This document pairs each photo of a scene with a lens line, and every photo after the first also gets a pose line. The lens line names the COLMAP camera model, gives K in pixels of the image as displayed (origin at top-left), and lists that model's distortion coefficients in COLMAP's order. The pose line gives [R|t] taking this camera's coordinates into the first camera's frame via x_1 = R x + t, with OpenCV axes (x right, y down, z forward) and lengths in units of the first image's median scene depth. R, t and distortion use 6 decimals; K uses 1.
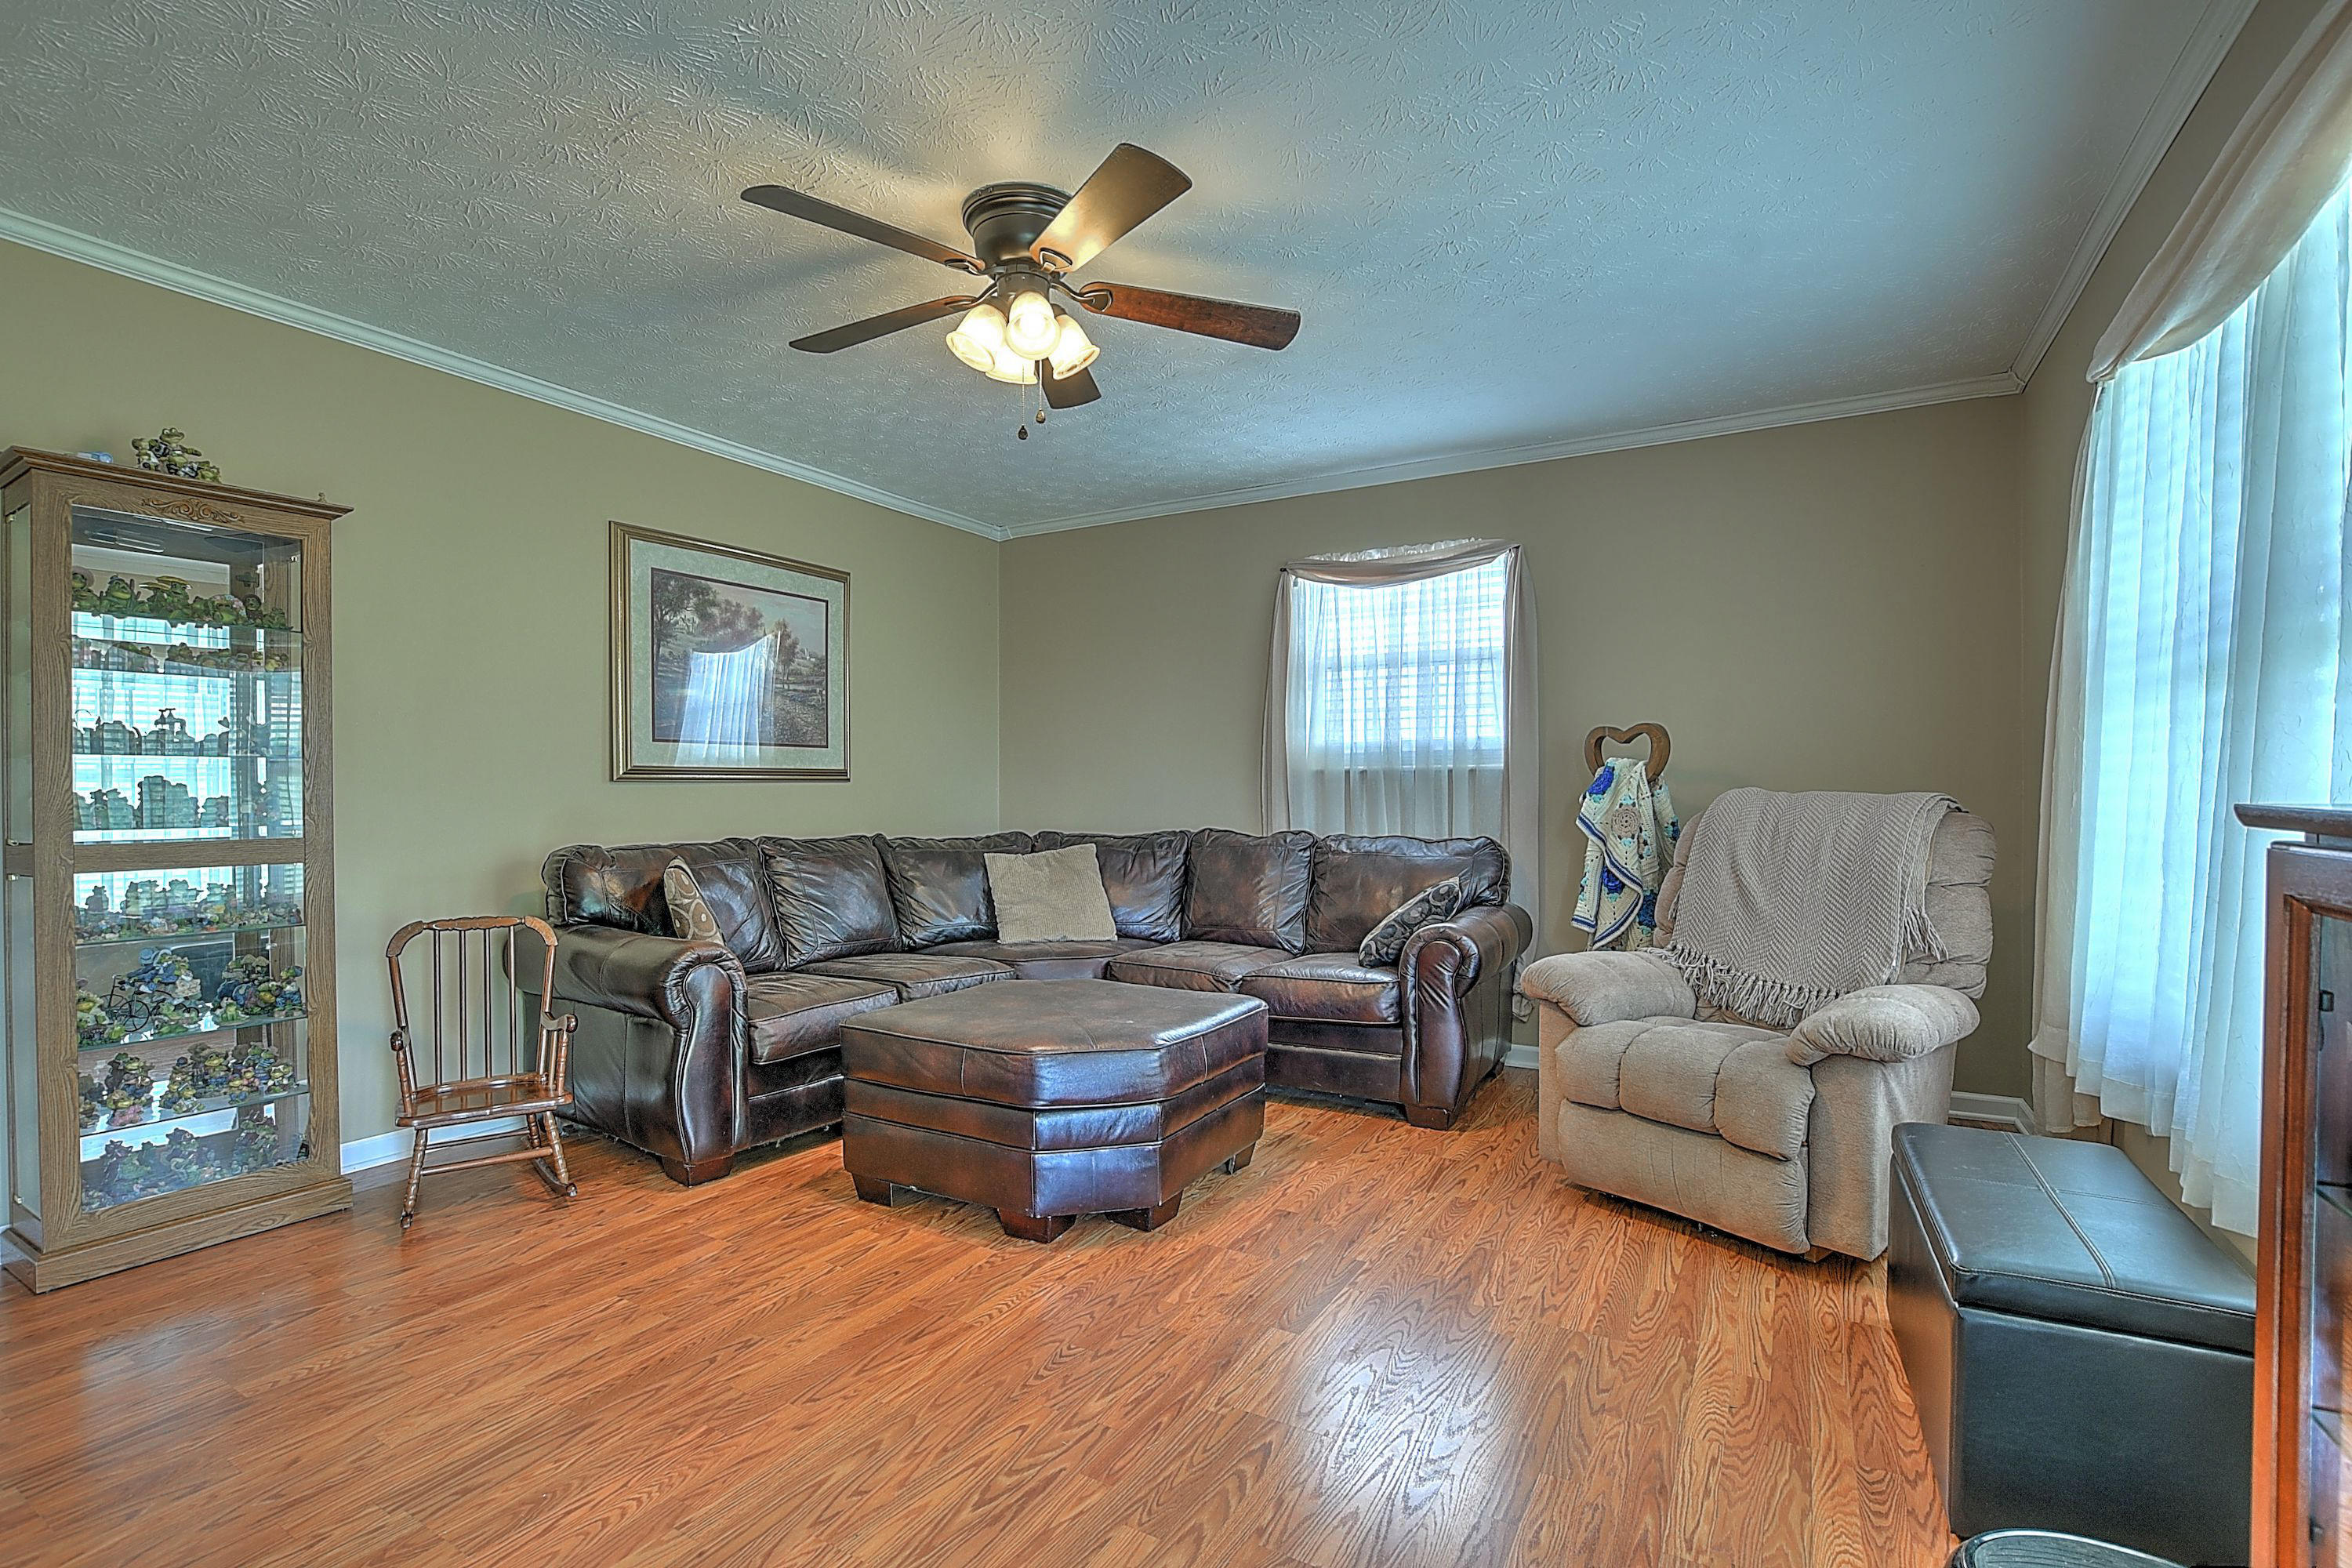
lens RADIAL K [[1079.5, 0, 1159.5], [0, 1079.5, 791.8], [0, 0, 1]] dist [-0.024994, 0.000095]
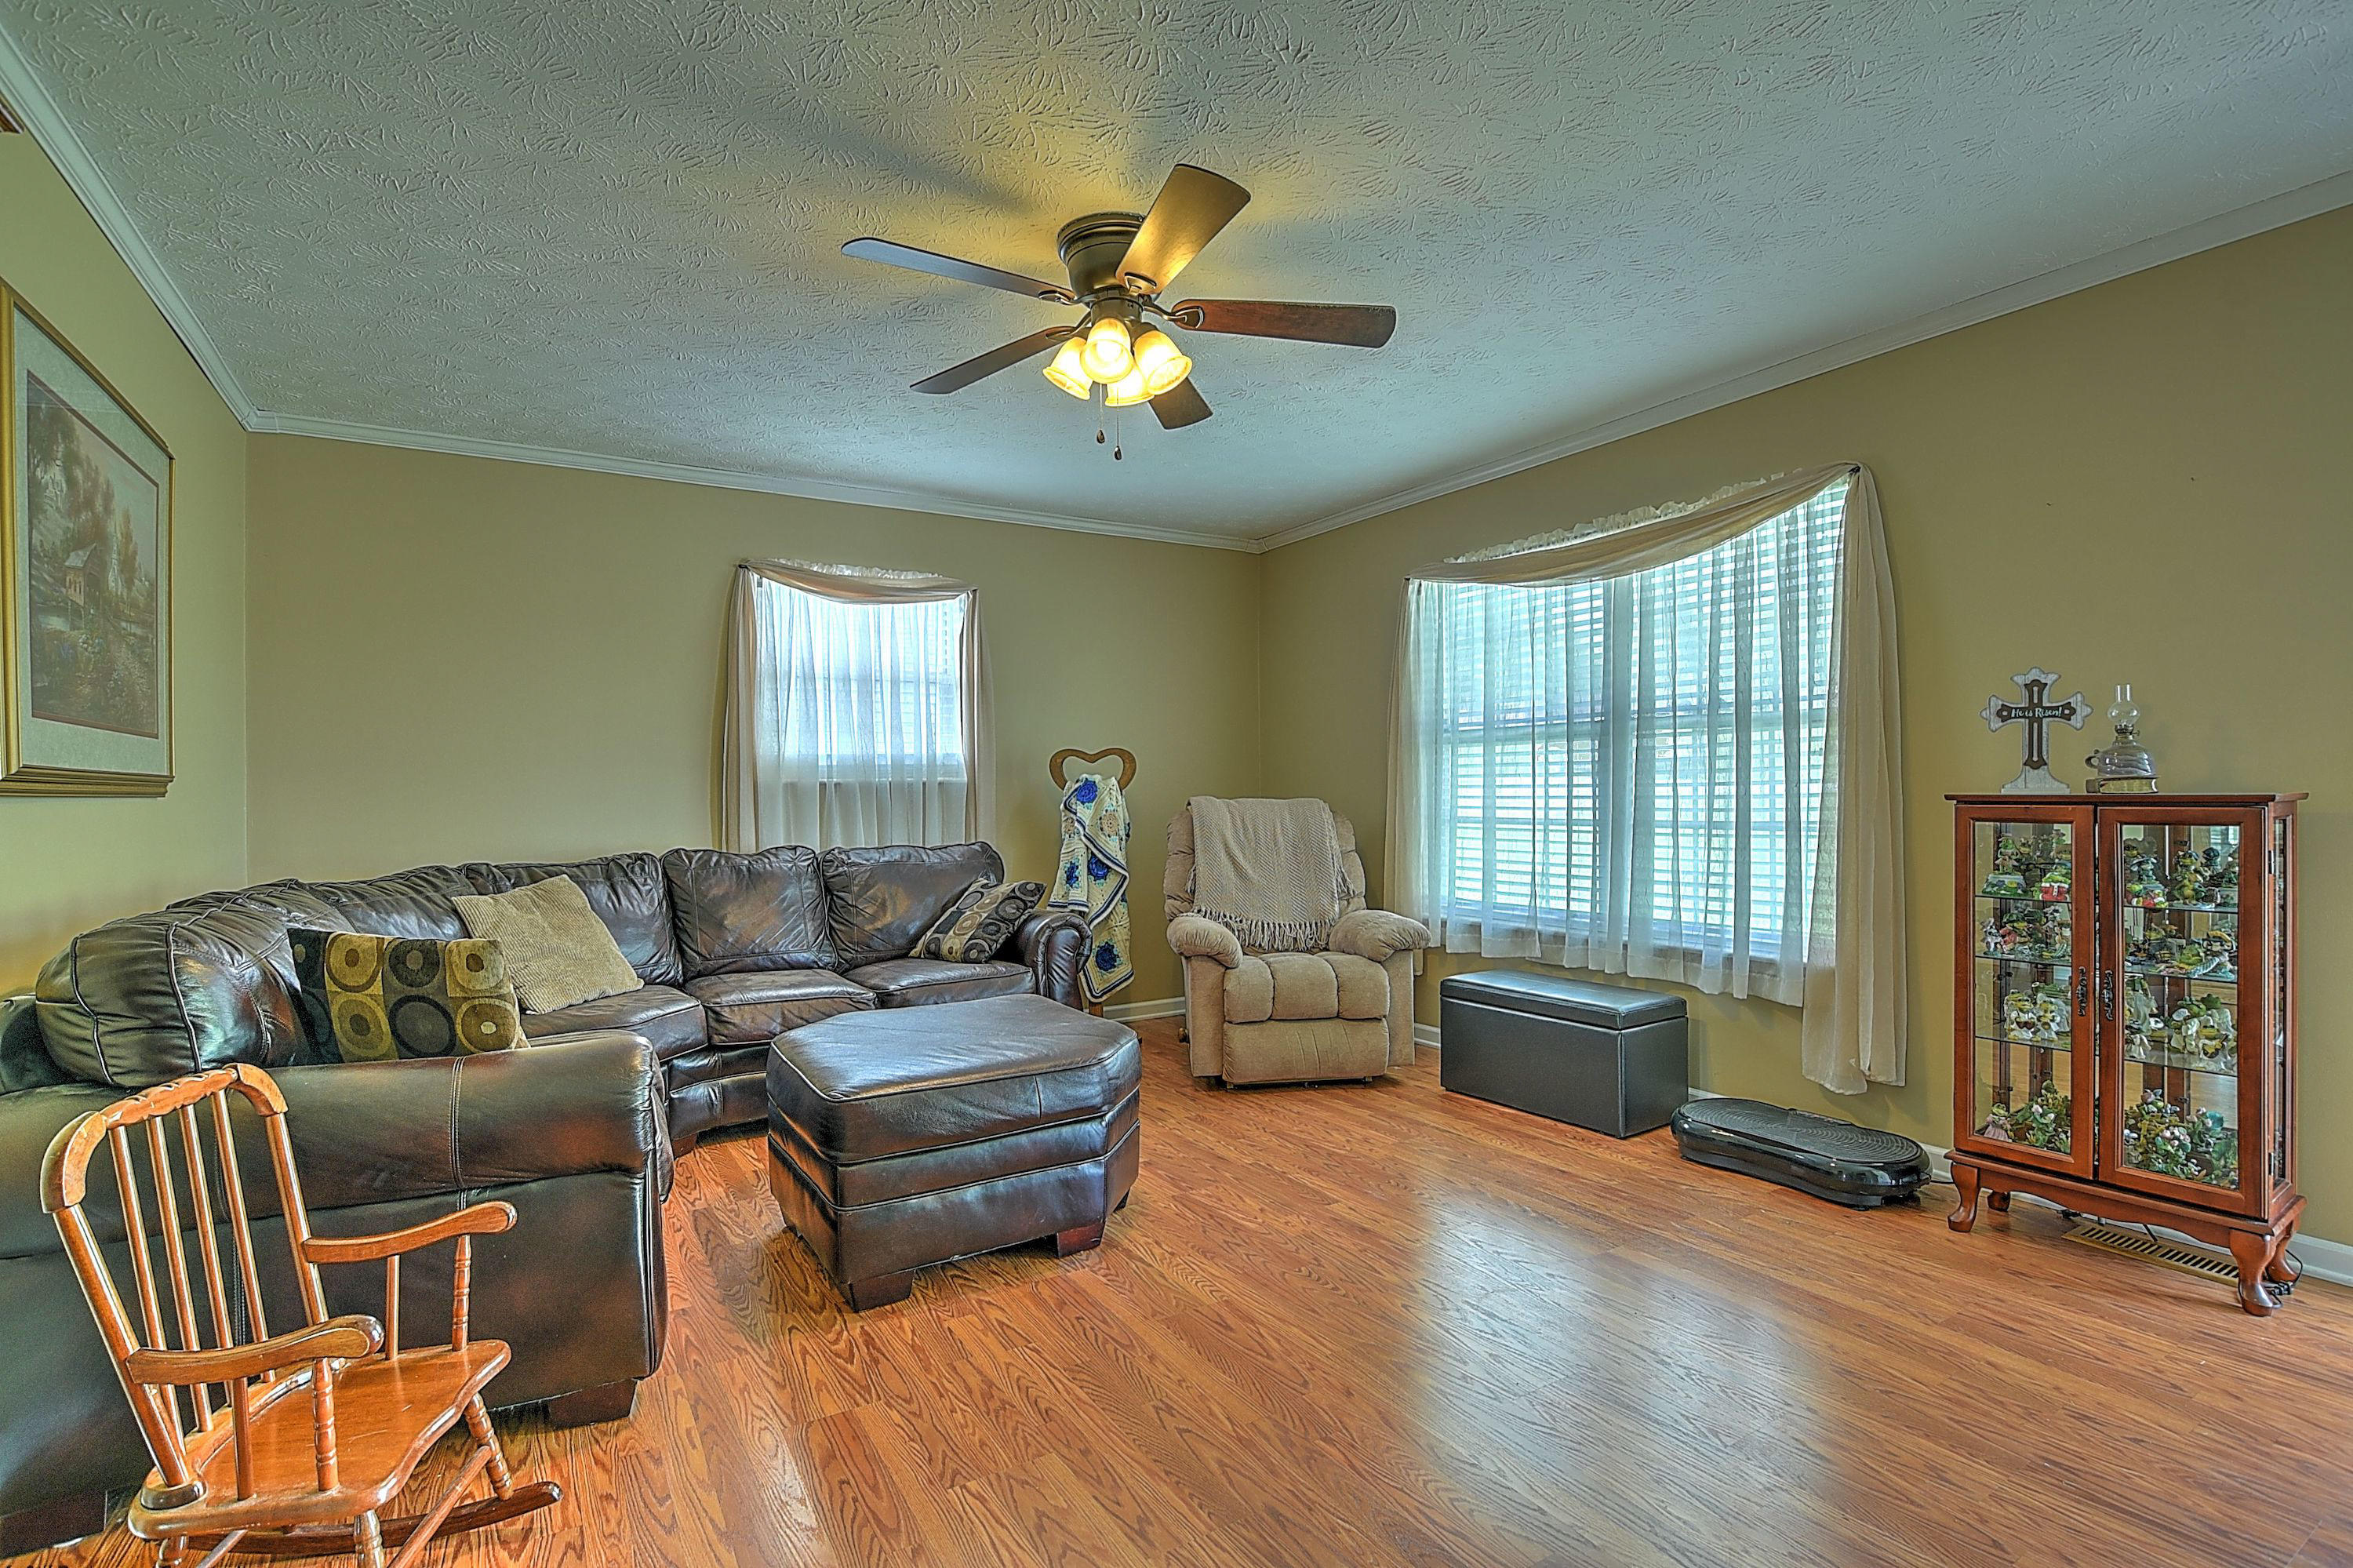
lens RADIAL K [[1080.0, 0, 1160.0], [0, 1080.0, 791.8], [0, 0, 1]] dist [-0.024994, 0.000095]
pose [[0.480713, -0.001233, 0.876877, -0.591381], [0.014545, 0.999873, -0.006568, -0.000737], [-0.876757, 0.015912, 0.480670, 0.277602]]
